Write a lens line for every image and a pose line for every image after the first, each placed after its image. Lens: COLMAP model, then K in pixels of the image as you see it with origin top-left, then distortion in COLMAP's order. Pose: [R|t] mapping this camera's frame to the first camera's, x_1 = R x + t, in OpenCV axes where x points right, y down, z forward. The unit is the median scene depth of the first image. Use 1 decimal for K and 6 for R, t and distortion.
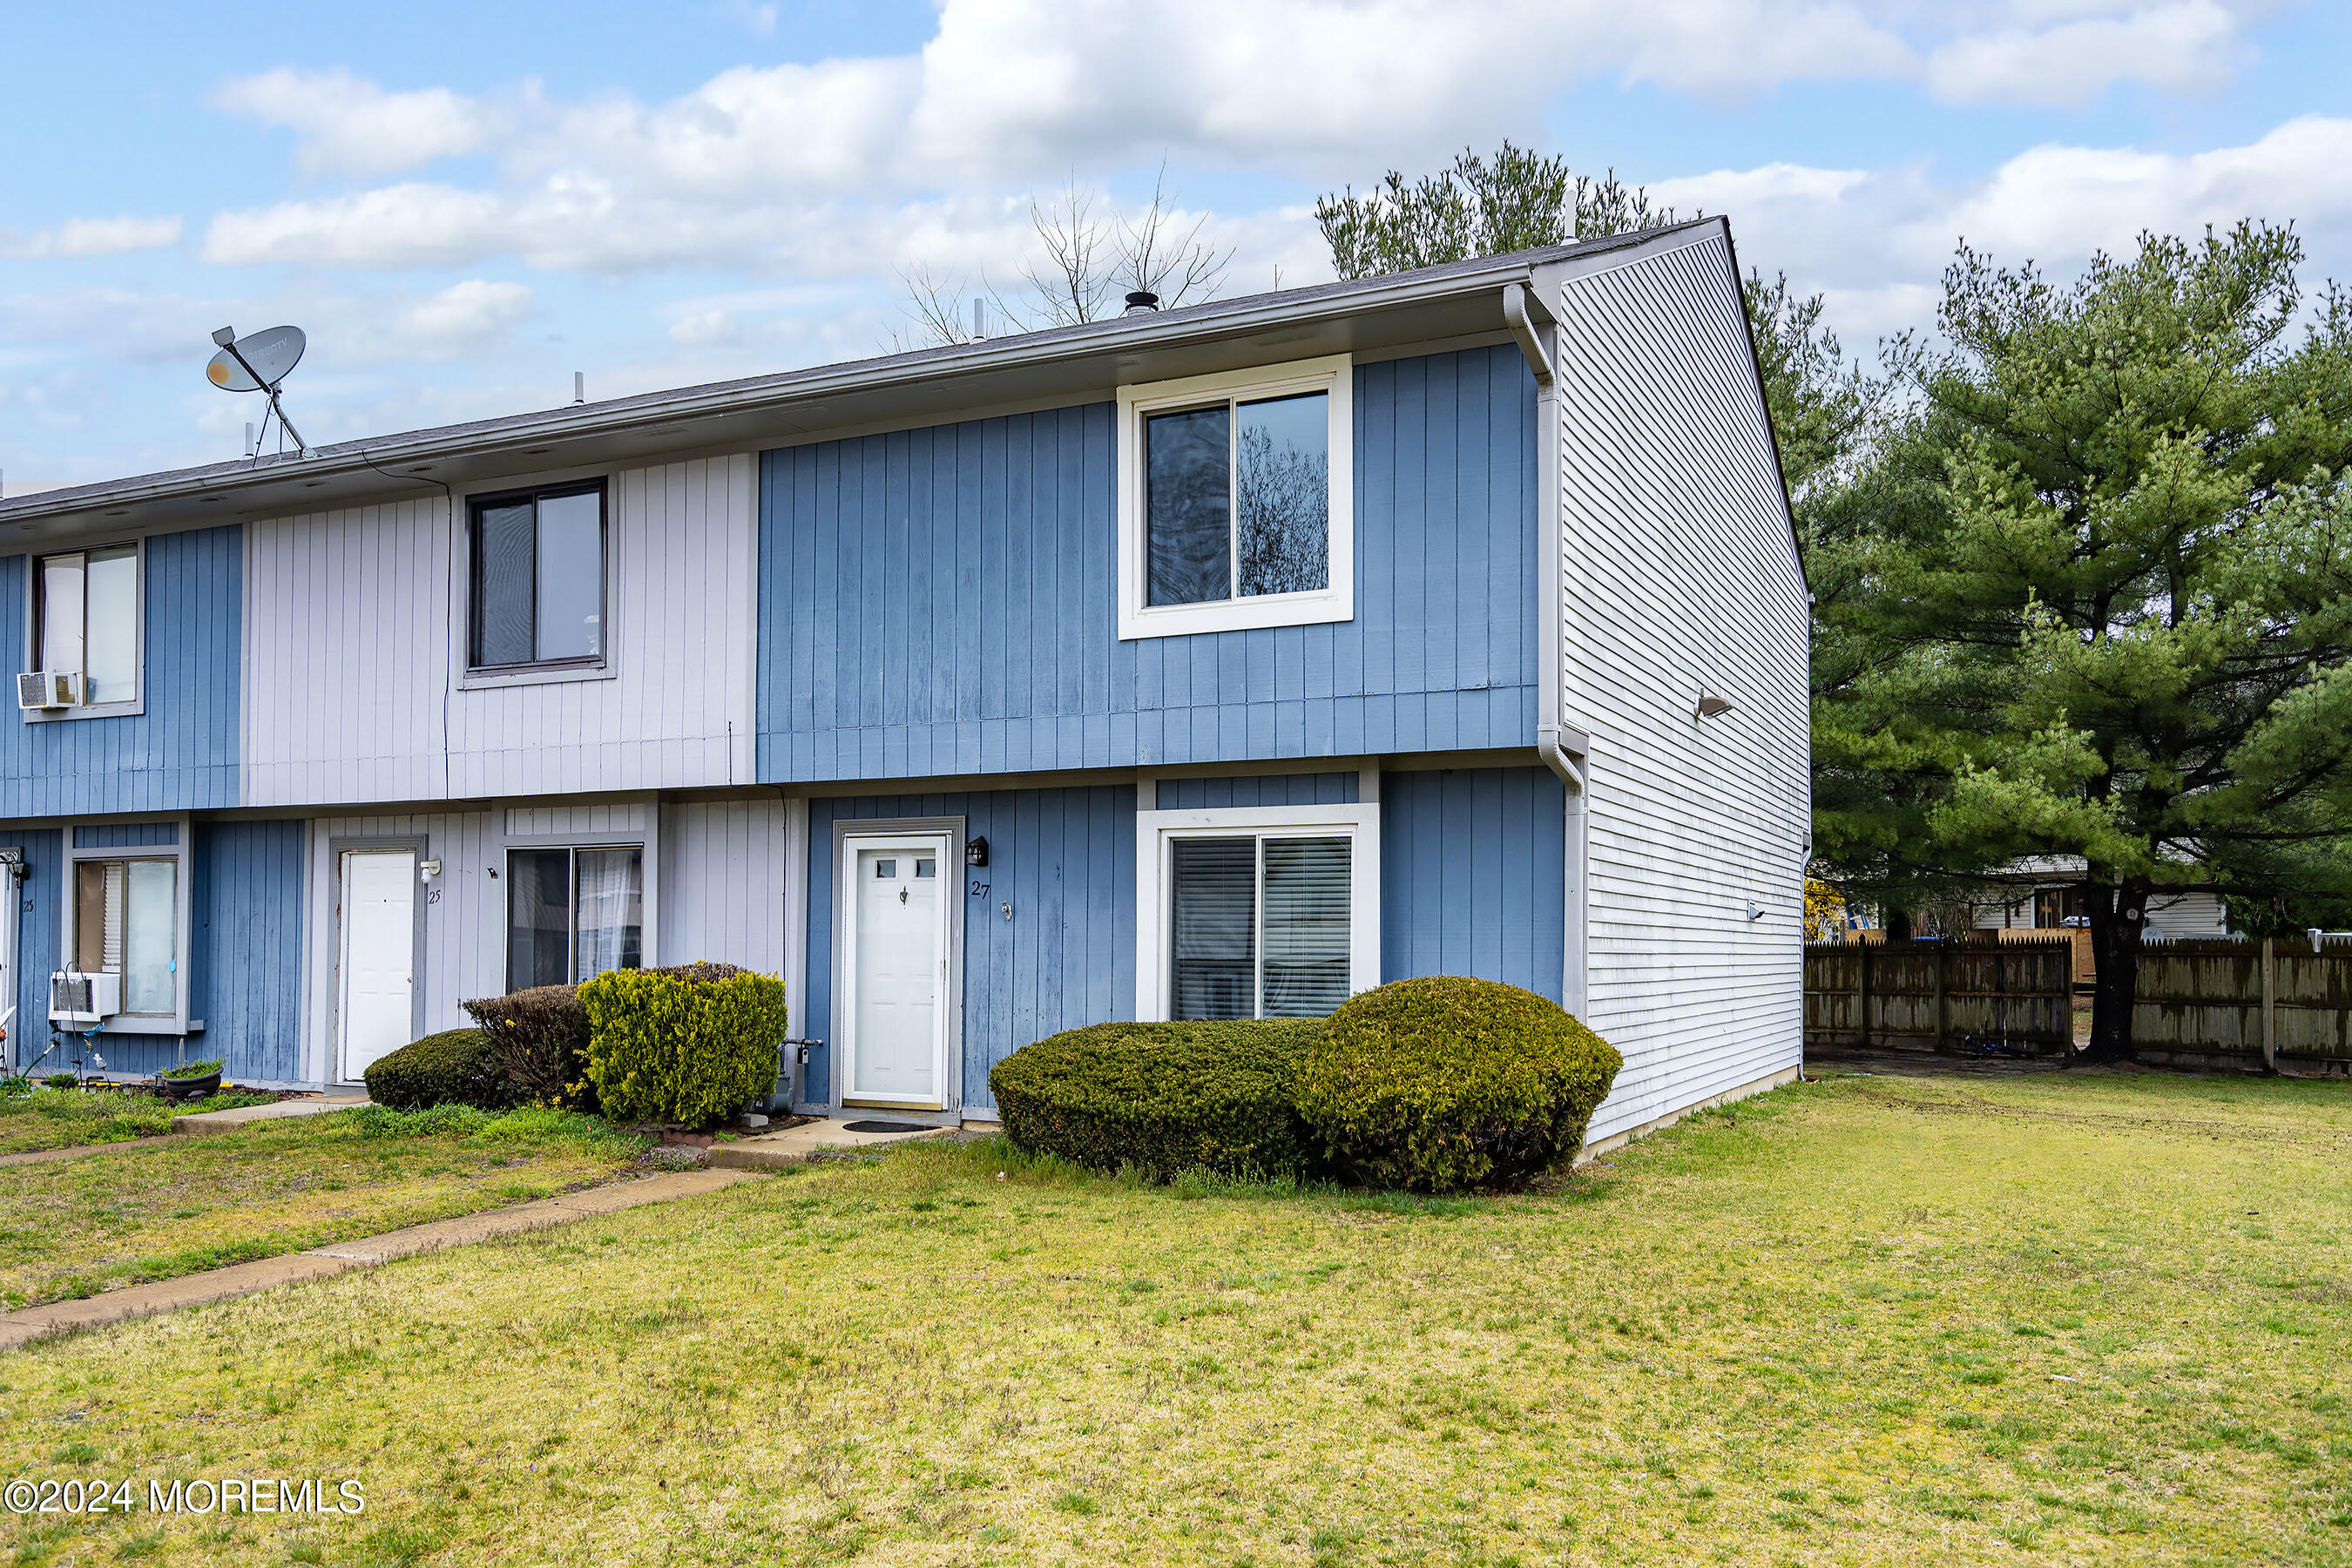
lens RADIAL K [[1852.0, 0, 1175.6], [0, 1852.0, 931.2], [0, 0, 1]] dist [0.007648, 0.005436]
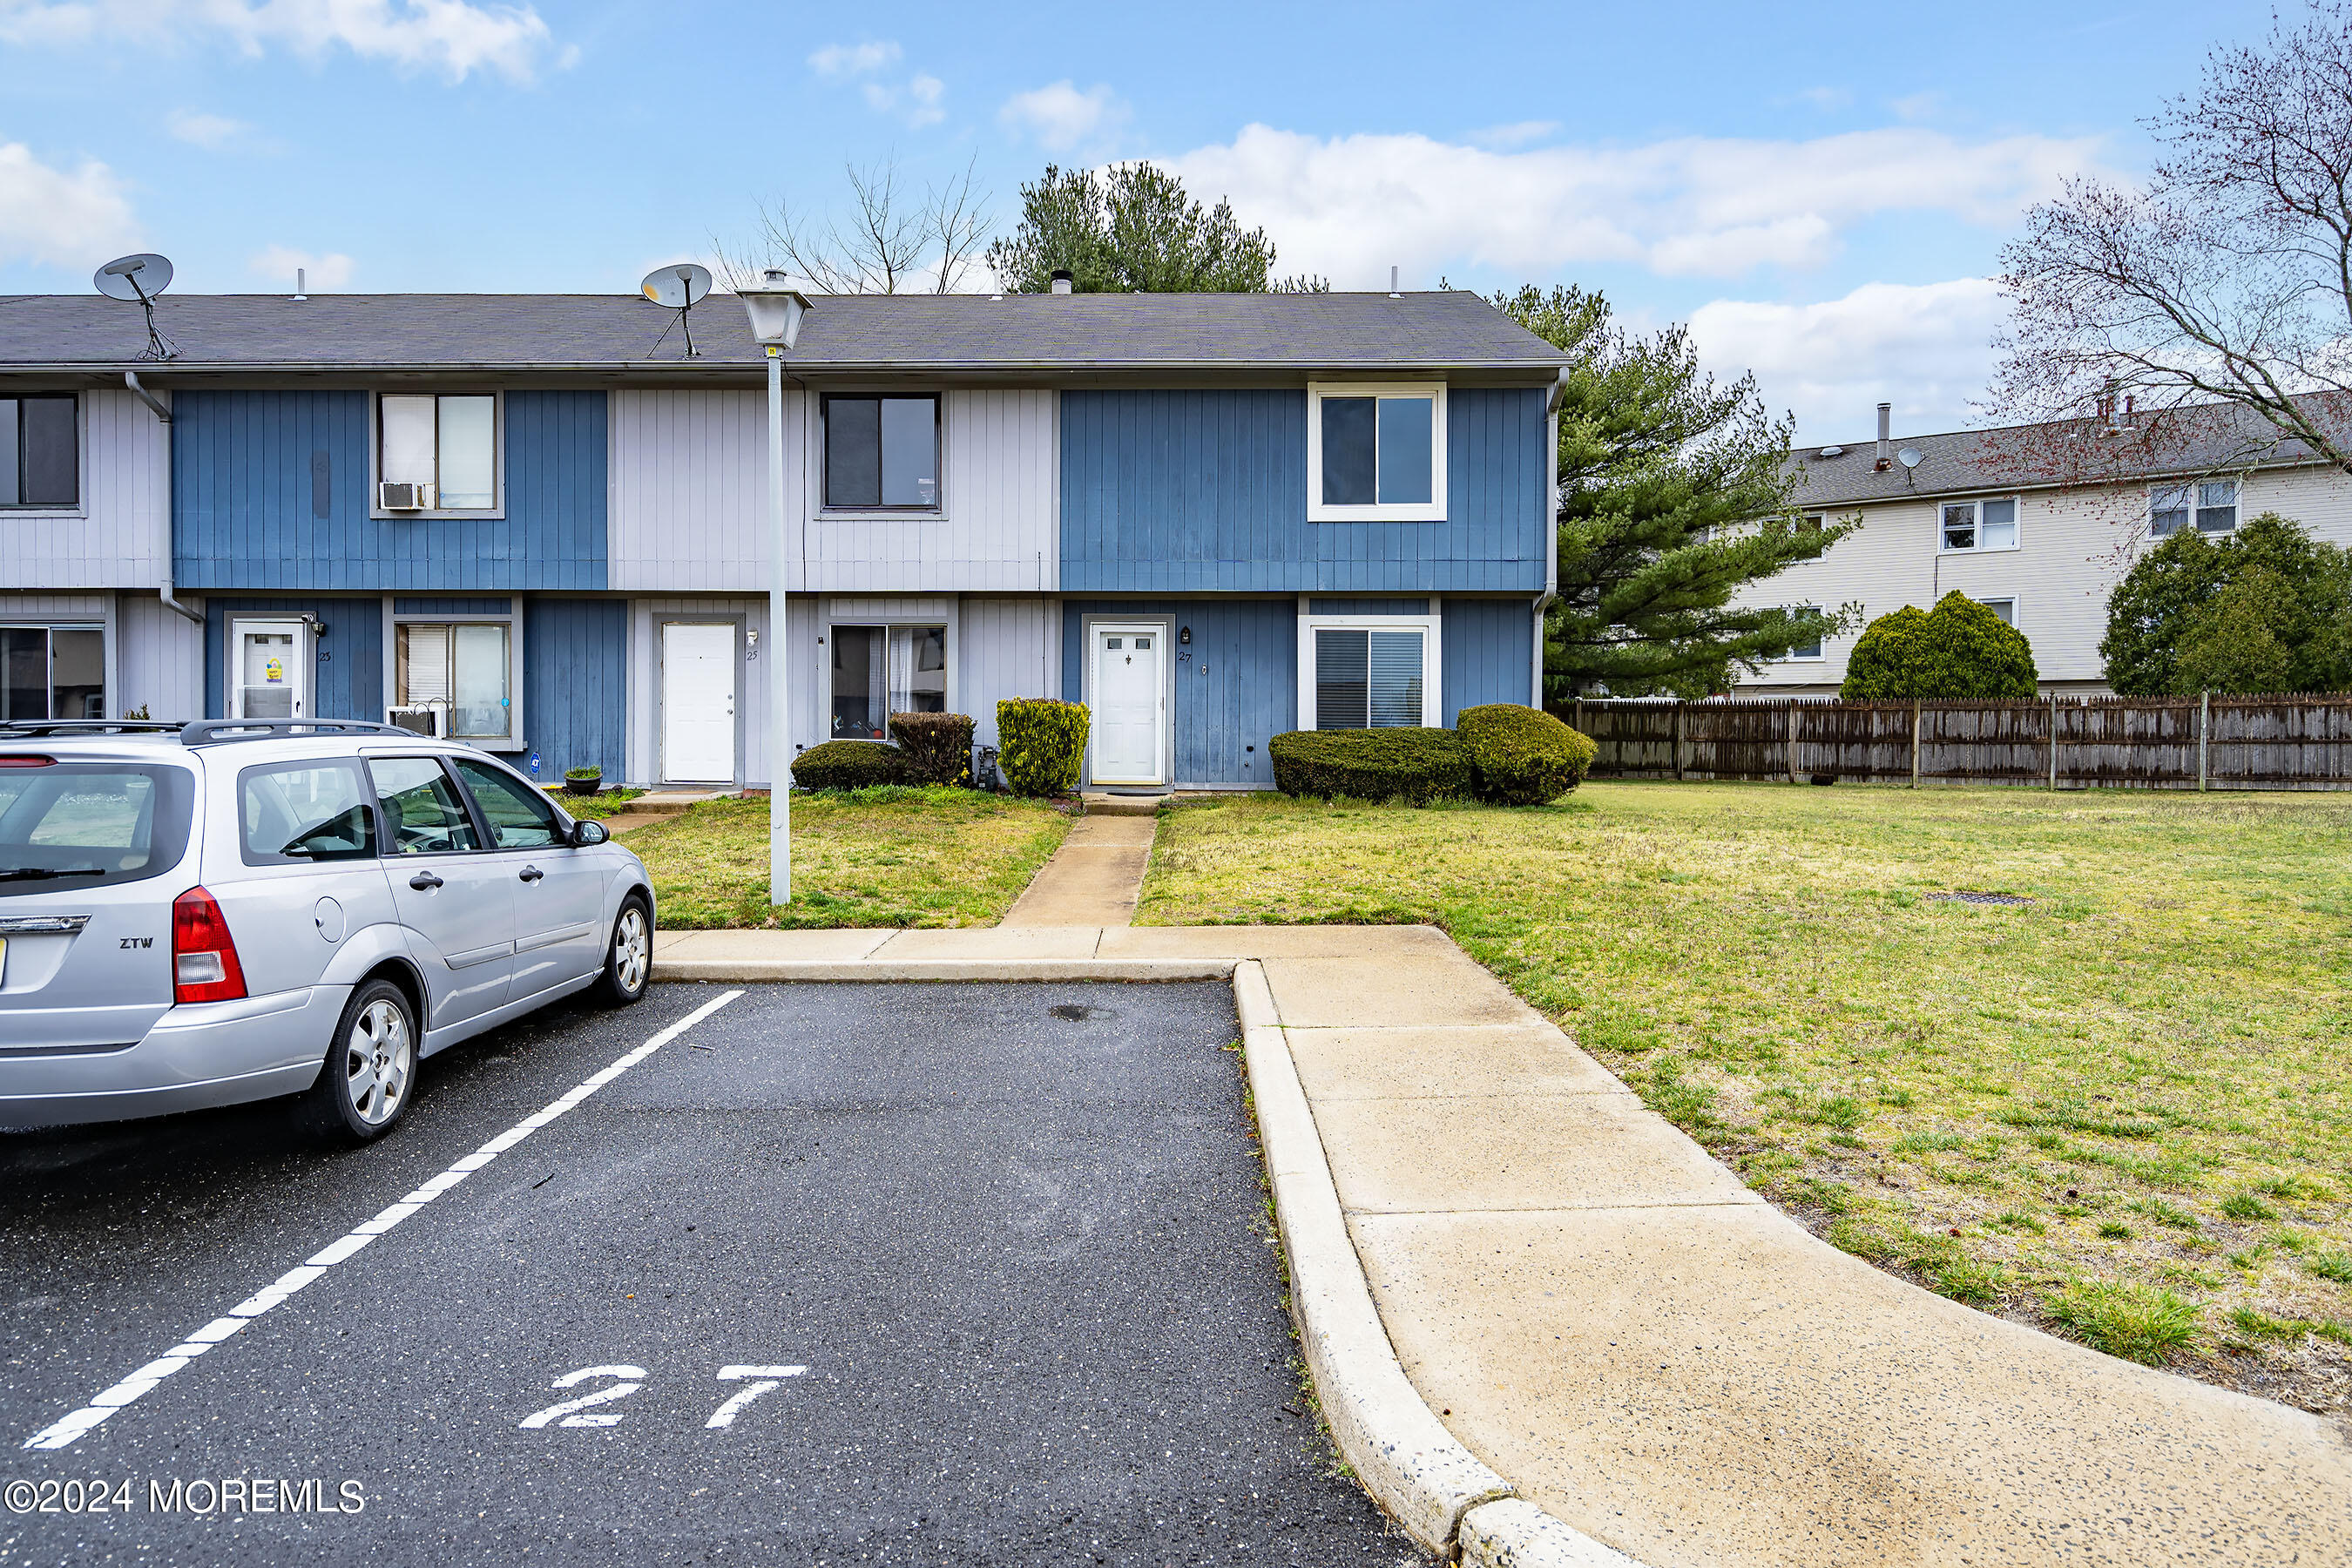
lens RADIAL K [[1534.0, 0, 1104.1], [0, 1534.0, 753.5], [0, 0, 1]] dist [0.032026, 0.000485]
pose [[0.918188, -0.005188, 0.396112, -0.739215], [-0.006653, 0.999571, 0.028512, 0.027160], [-0.396090, -0.028814, 0.917759, -0.291527]]
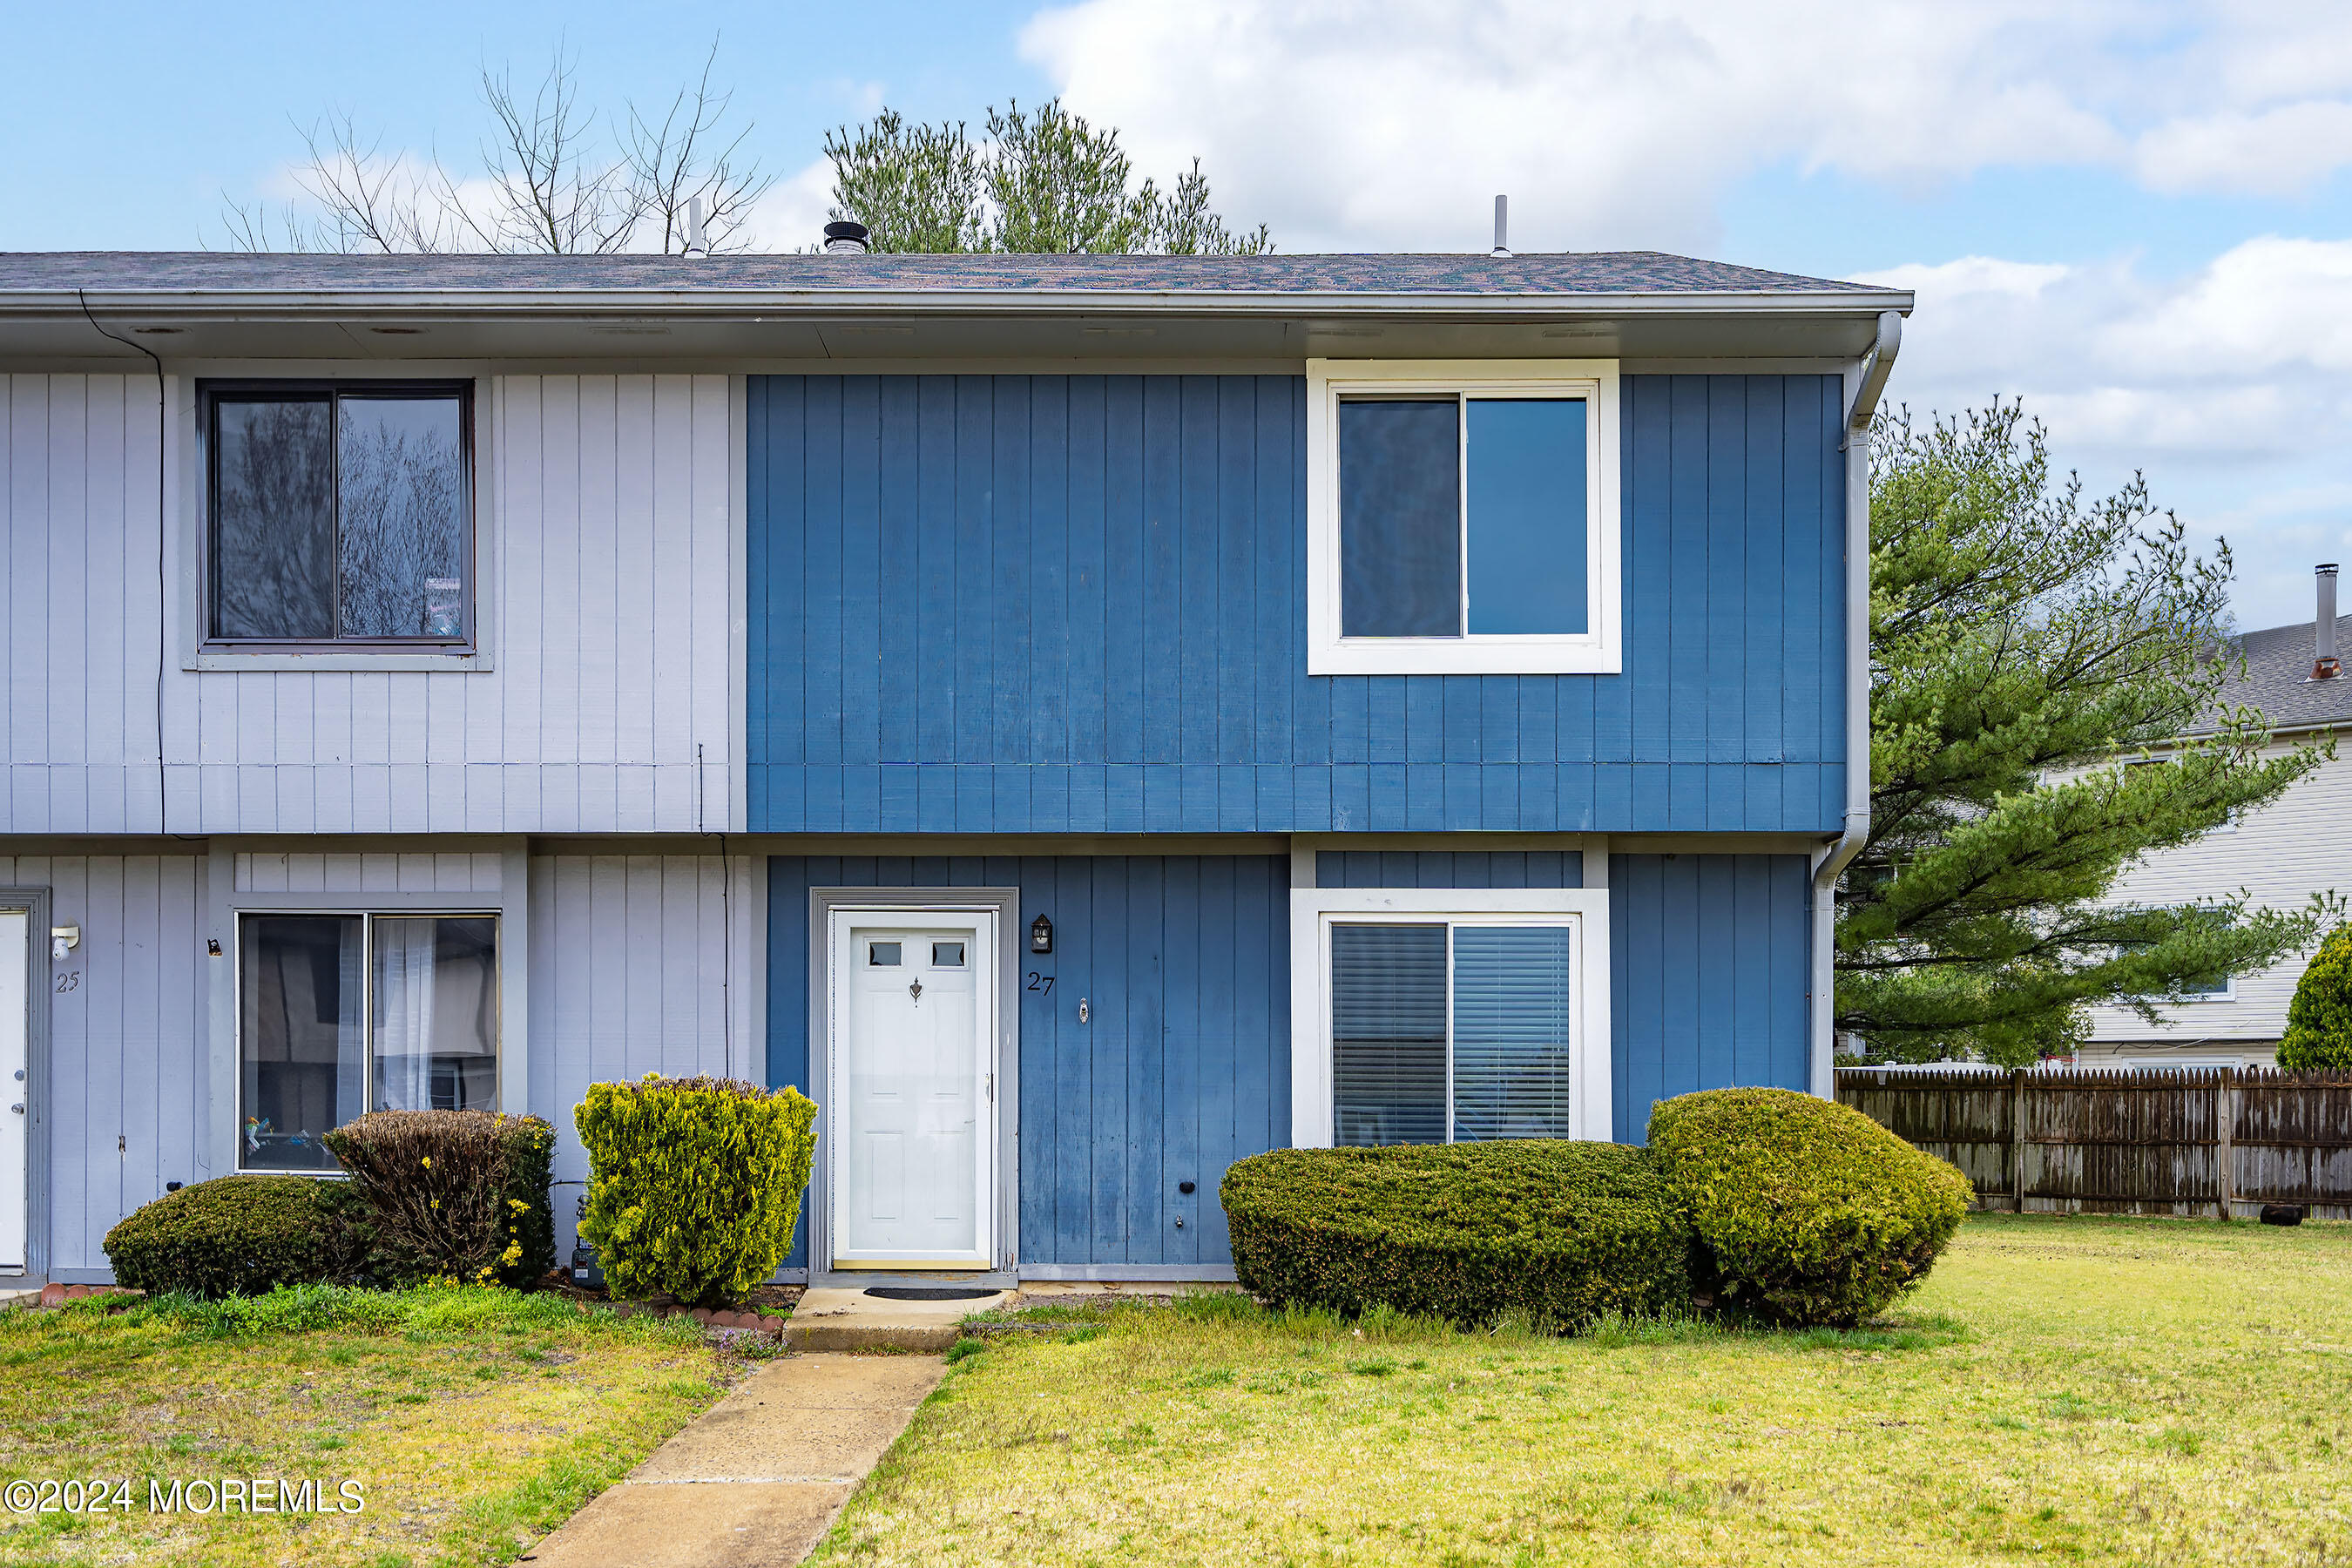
lens RADIAL K [[2290.1, 0, 1170.3], [0, 2290.1, 1106.6], [0, 0, 1]] dist [0.008871, 0.003689]
pose [[0.901505, -0.001867, 0.432764, -0.466336], [-0.003620, 0.999923, 0.011856, 0.017390], [-0.432753, -0.012255, 0.901429, 0.112045]]
